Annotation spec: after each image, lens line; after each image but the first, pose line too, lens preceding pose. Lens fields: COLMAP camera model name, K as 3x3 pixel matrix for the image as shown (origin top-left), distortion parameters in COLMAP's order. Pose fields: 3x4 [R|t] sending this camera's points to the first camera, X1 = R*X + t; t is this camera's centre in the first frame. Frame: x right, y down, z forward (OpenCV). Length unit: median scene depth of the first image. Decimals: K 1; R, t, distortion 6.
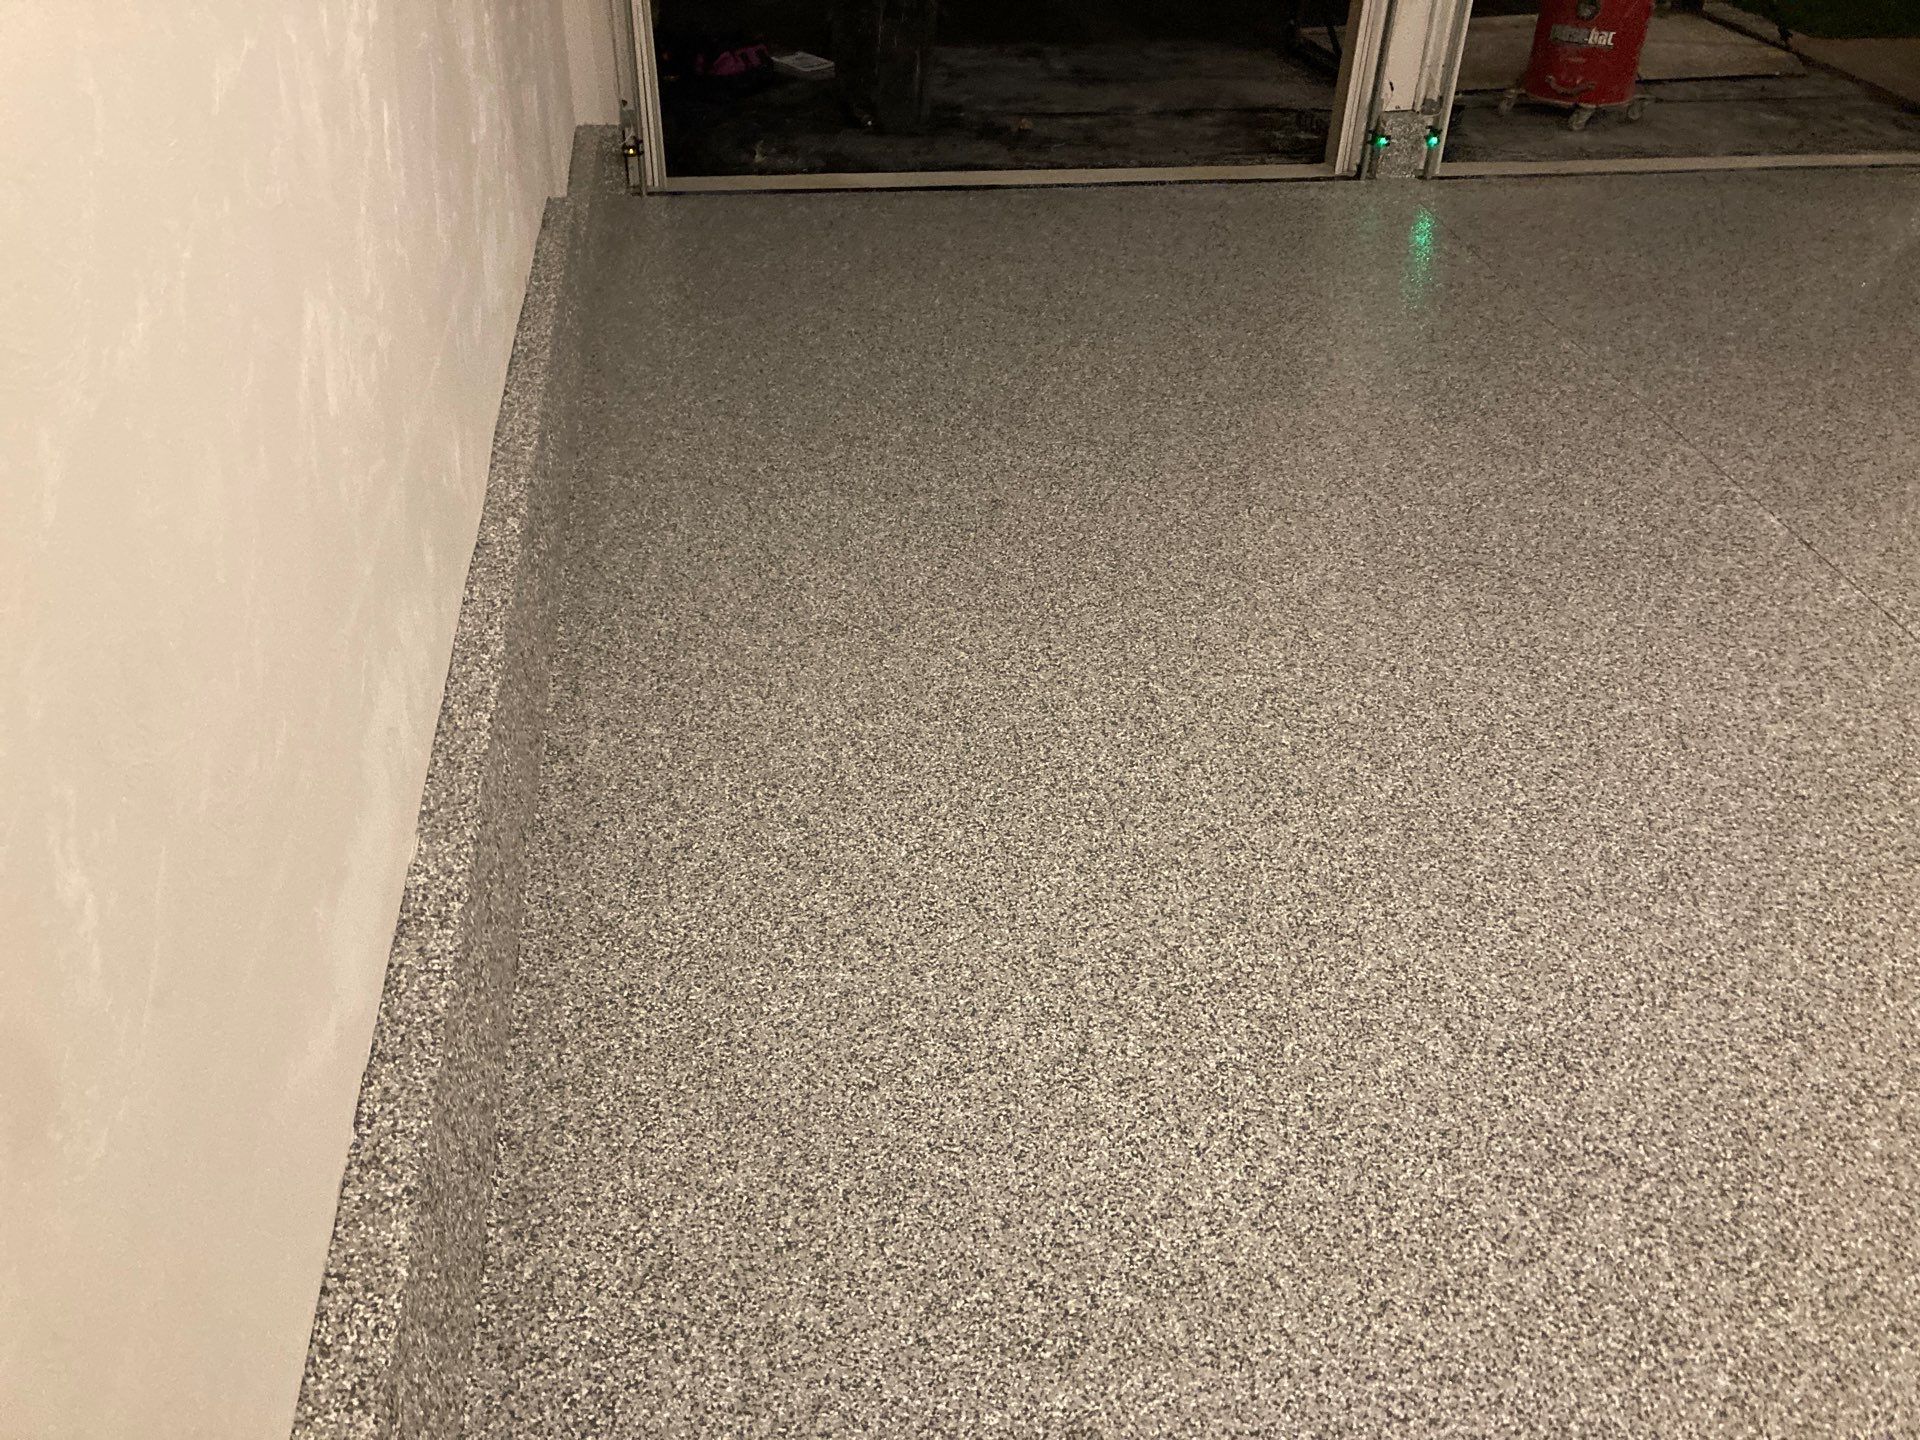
lens RADIAL K [[1538.7, 0, 958.8], [0, 1538.7, 716.9], [0, 0, 1]] dist [0.033525, -0.050647]
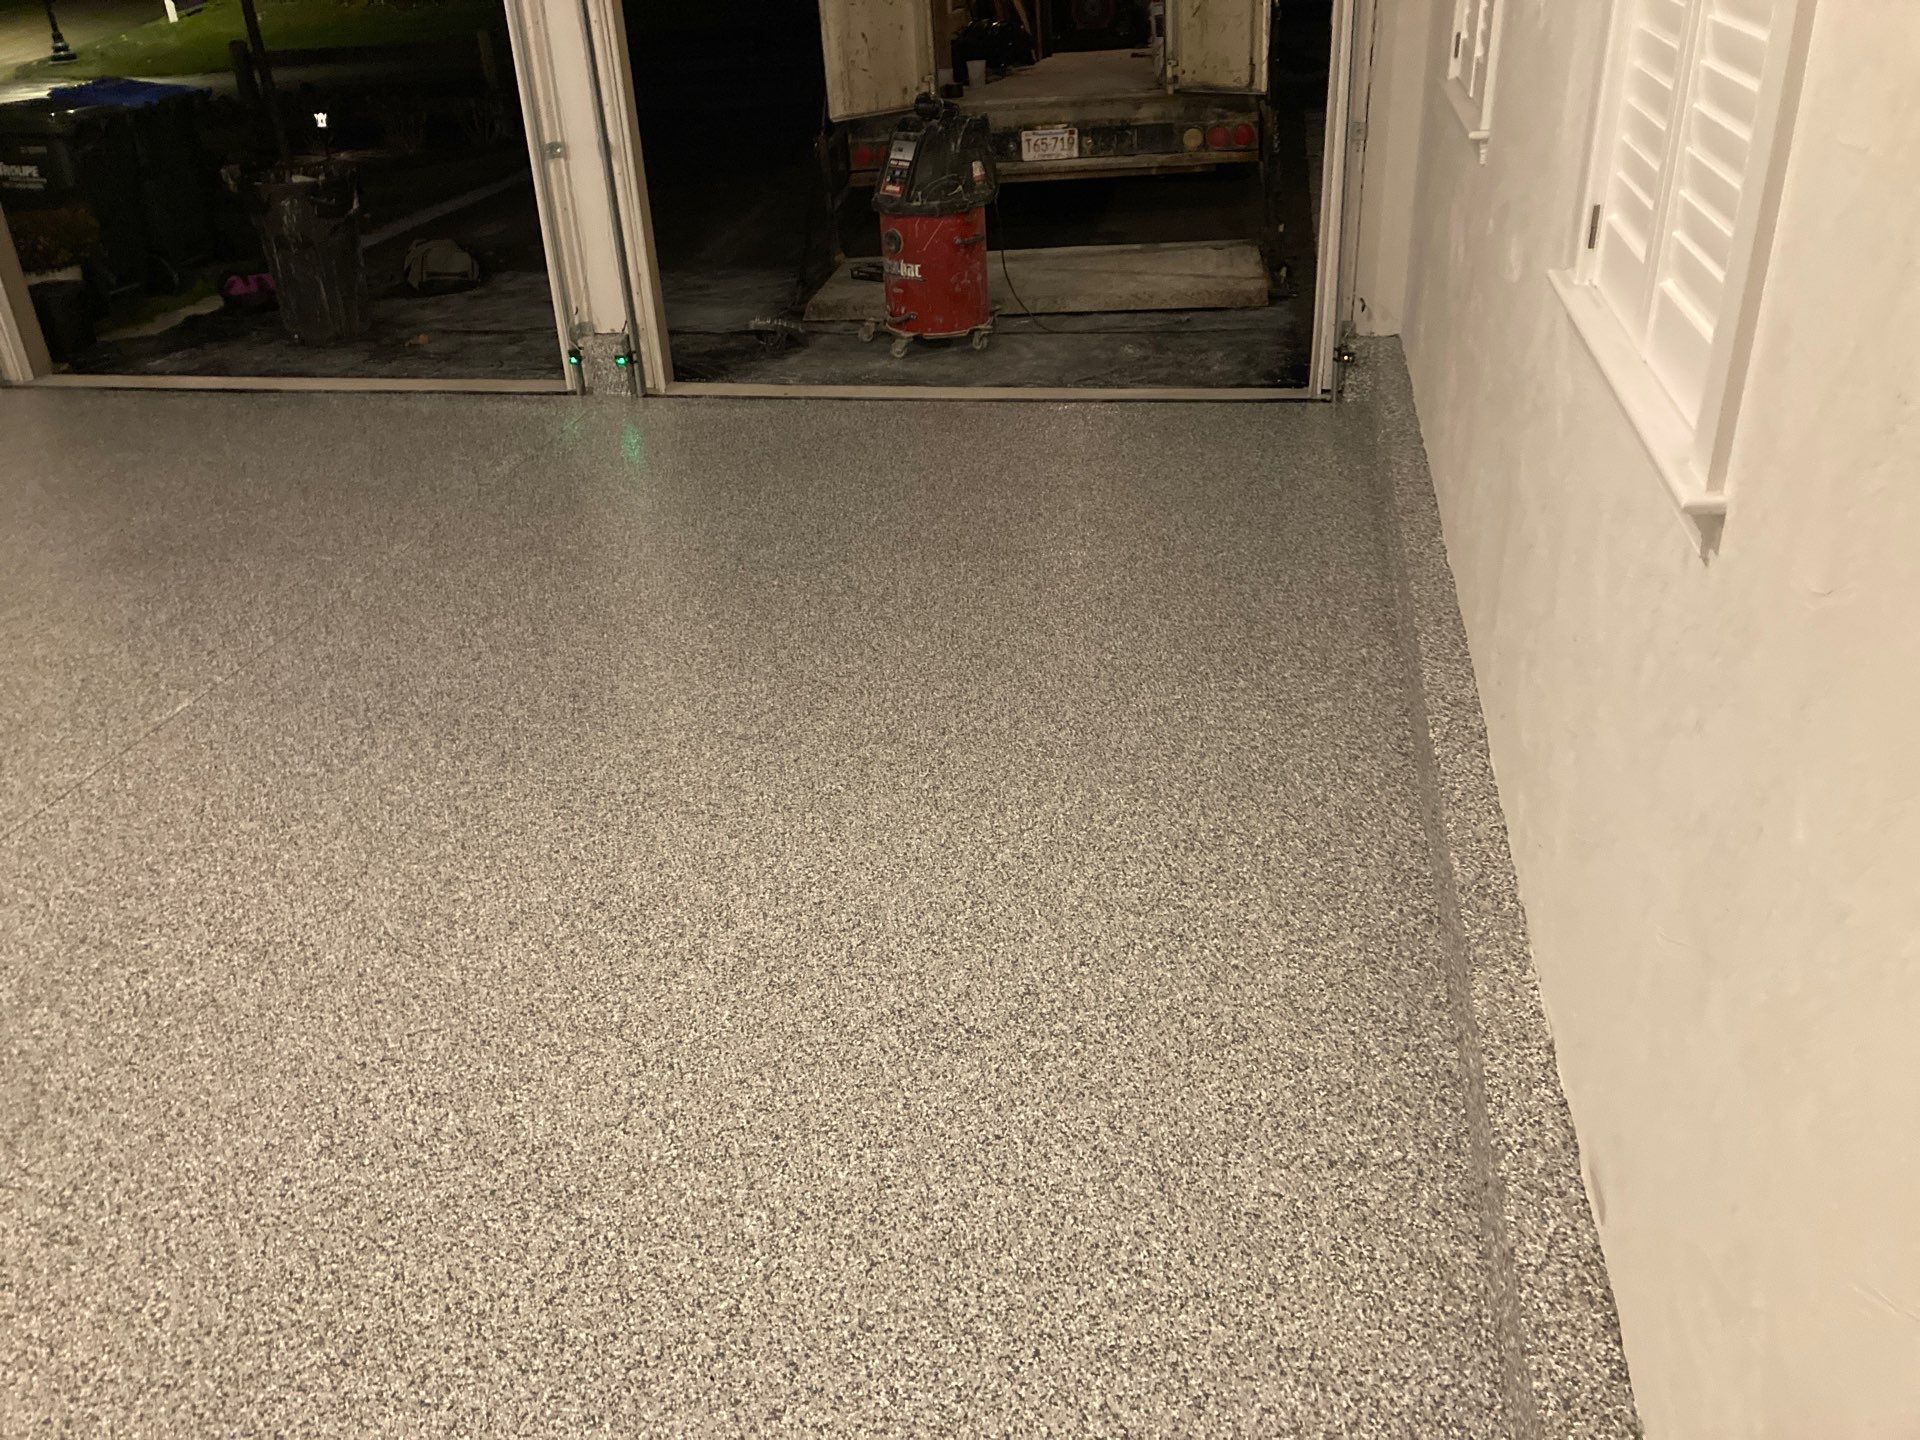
lens RADIAL K [[1538.7, 0, 946.9], [0, 1538.7, 717.8], [0, 0, 1]] dist [0.033525, -0.050647]
pose [[0.947060, 0.094204, -0.306926, 2.104102], [-0.132377, 0.985517, -0.105985, -0.121444], [0.292497, 0.141004, 0.945814, 0.242320]]
